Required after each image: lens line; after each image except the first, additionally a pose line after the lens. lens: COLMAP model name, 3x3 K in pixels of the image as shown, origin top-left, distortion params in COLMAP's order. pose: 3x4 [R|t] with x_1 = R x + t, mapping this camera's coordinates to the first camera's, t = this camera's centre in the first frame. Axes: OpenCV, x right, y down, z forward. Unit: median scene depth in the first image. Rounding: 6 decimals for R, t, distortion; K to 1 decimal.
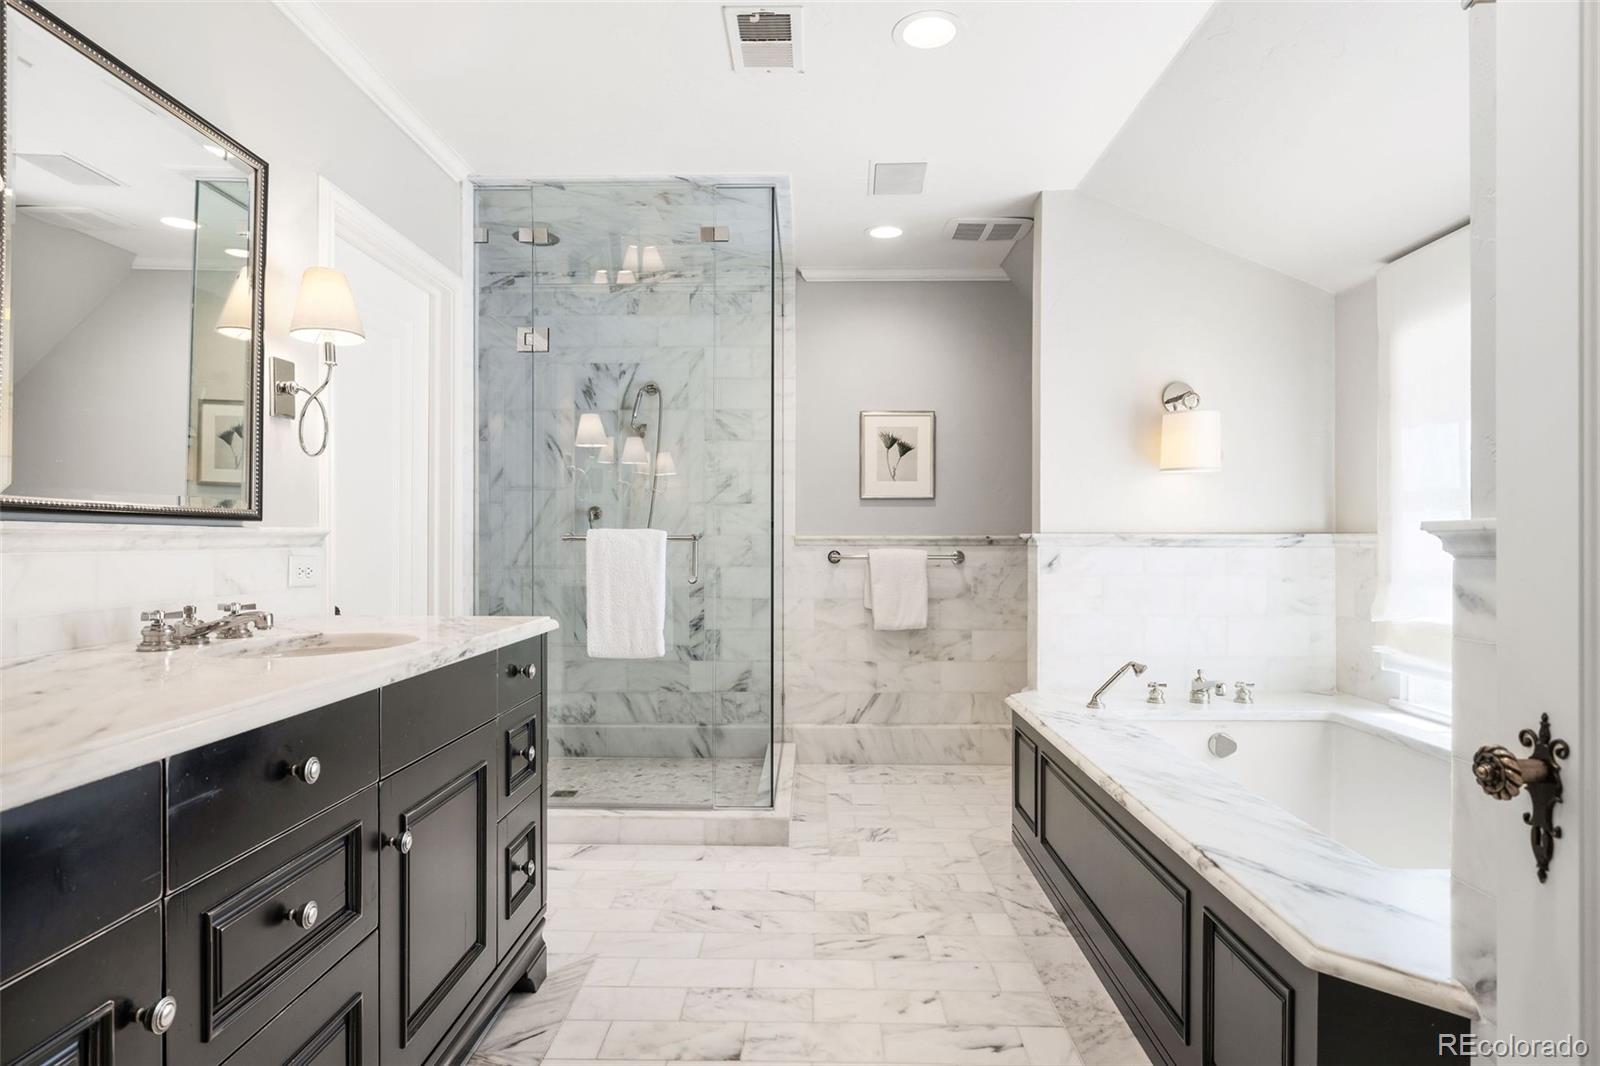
lens RADIAL K [[908.5, 0, 803.3], [0, 908.5, 537.3], [0, 0, 1]] dist [0.004896, -0.002119]
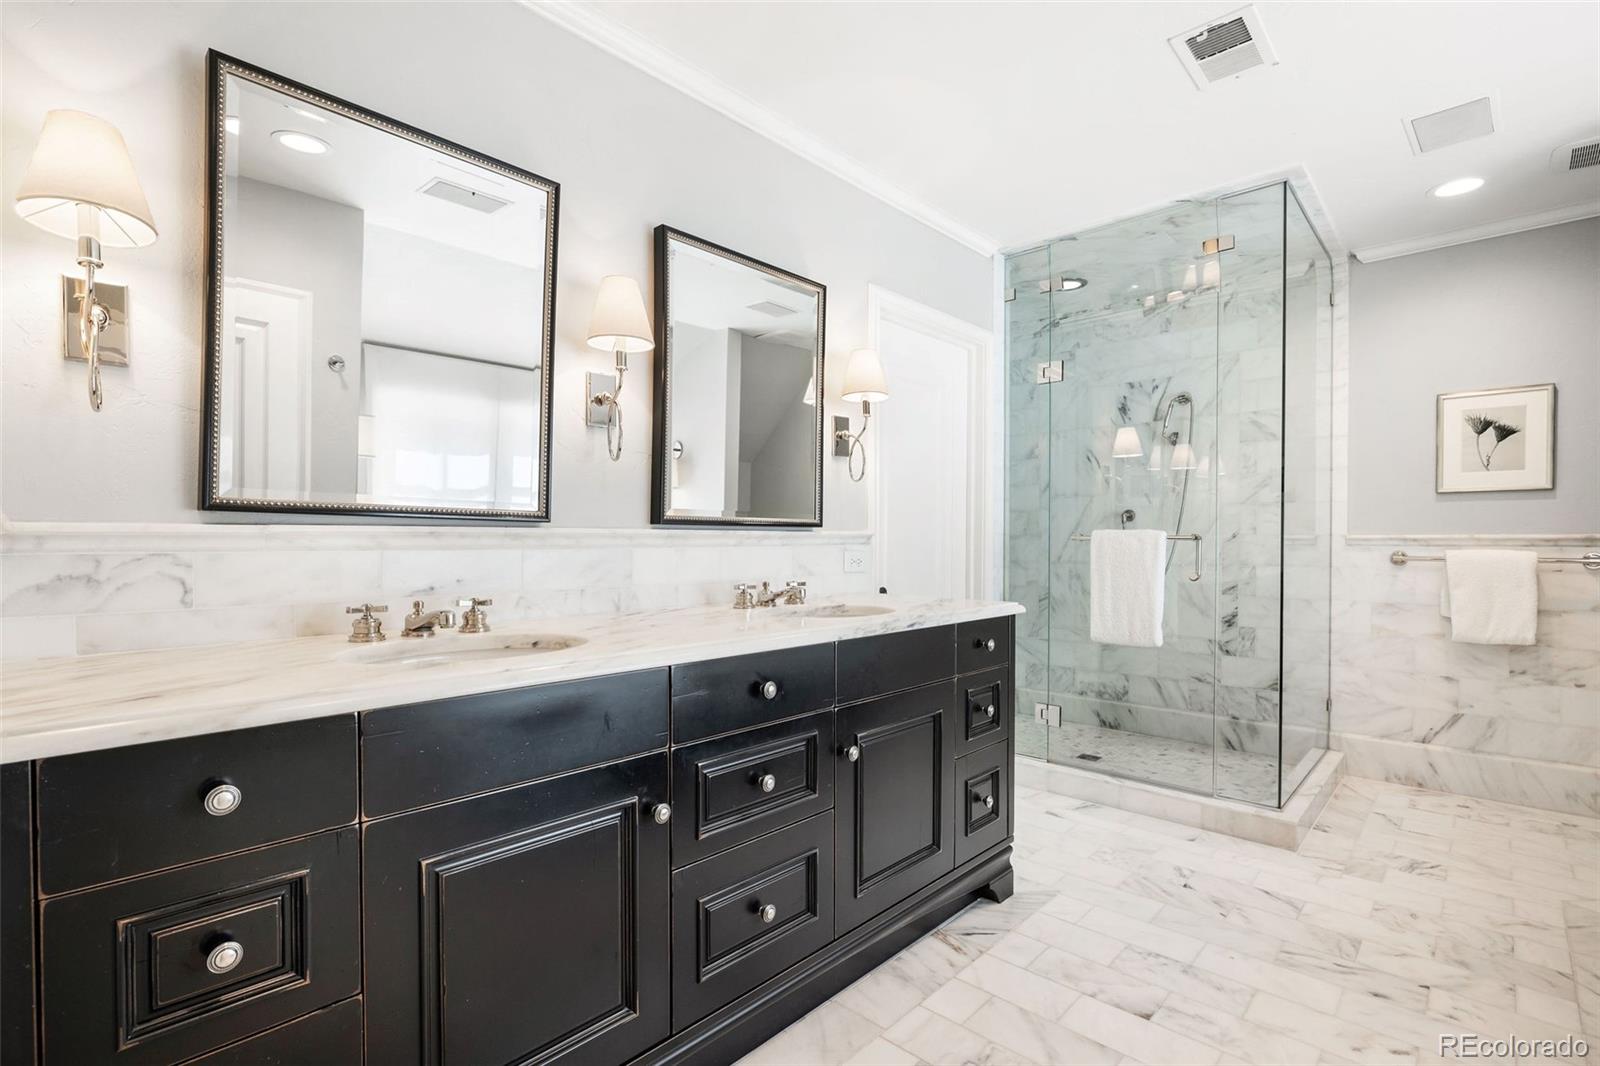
lens RADIAL K [[767.3, 0, 798.7], [0, 767.3, 542.9], [0, 0, 1]] dist [-0.001452, 0.000614]
pose [[0.736717, 0.002895, -0.676195, 0.144471], [0.002635, 0.999971, 0.007152, -0.000763], [0.676196, -0.007051, 0.736688, 0.029723]]
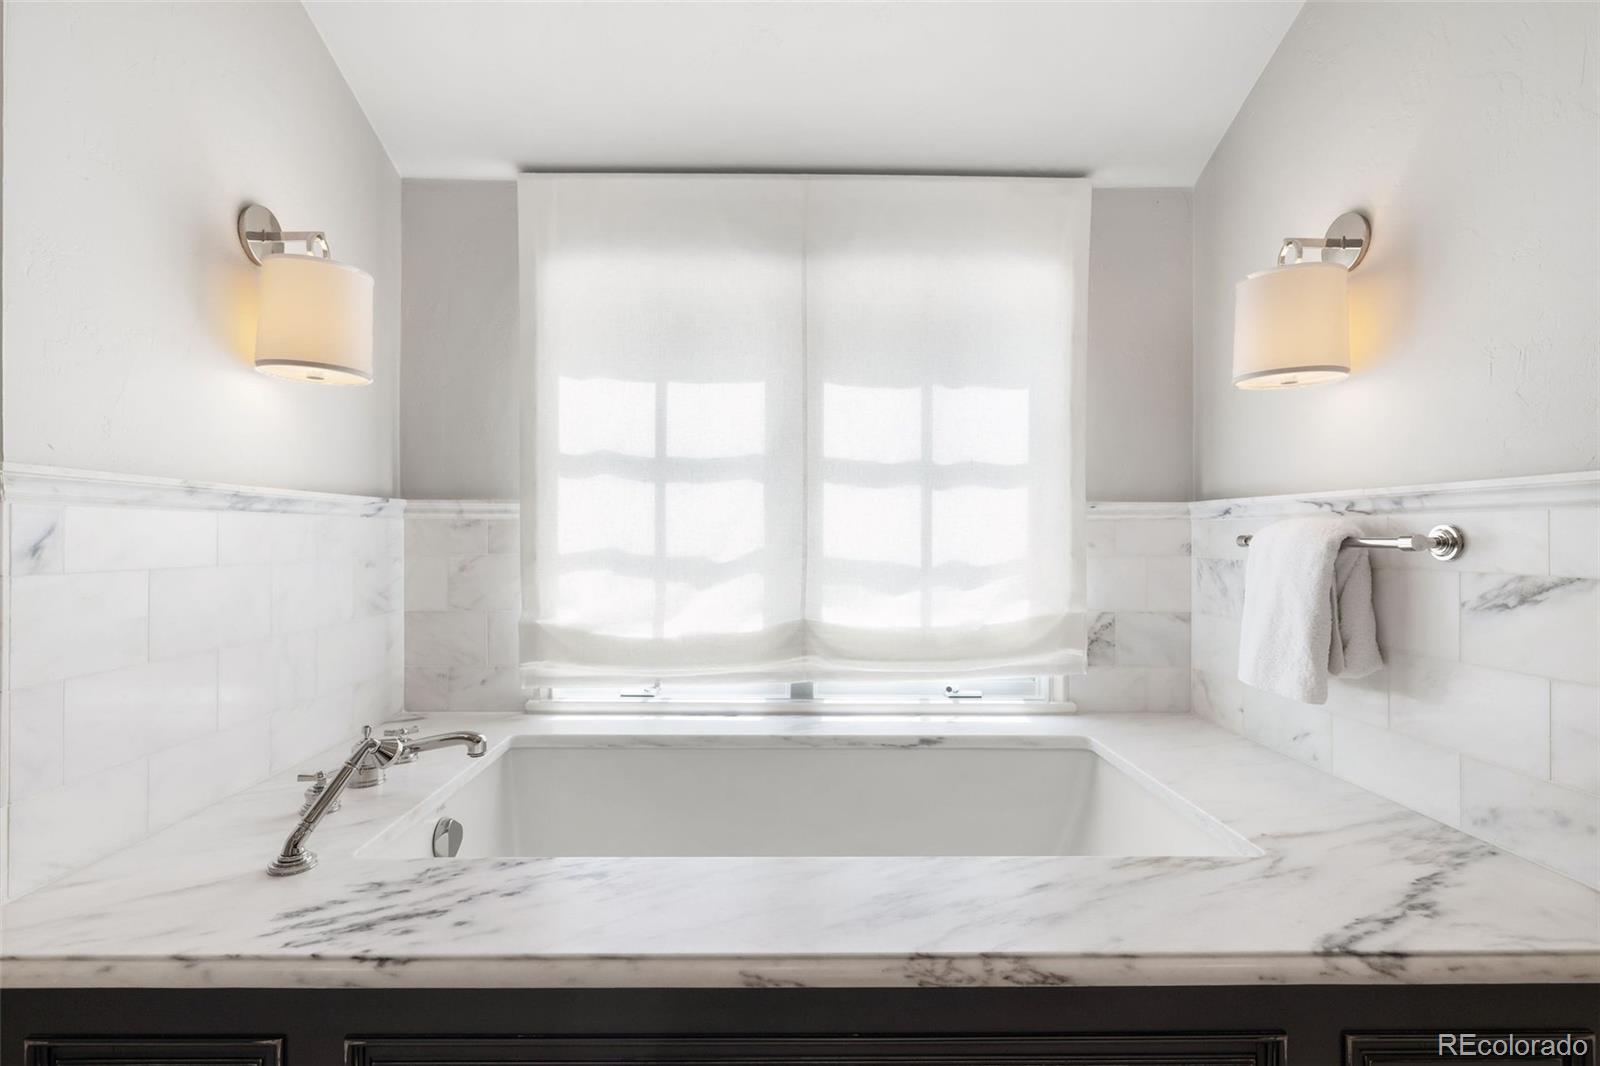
lens RADIAL K [[767.3, 0, 805.4], [0, 767.3, 523.1], [0, 0, 1]] dist [-0.001452, 0.000614]
pose [[-0.038001, 0.013458, 0.999187, -0.076605], [-0.006633, 0.999884, -0.013720, 0.031096], [-0.999256, -0.007149, -0.037907, 1.011766]]
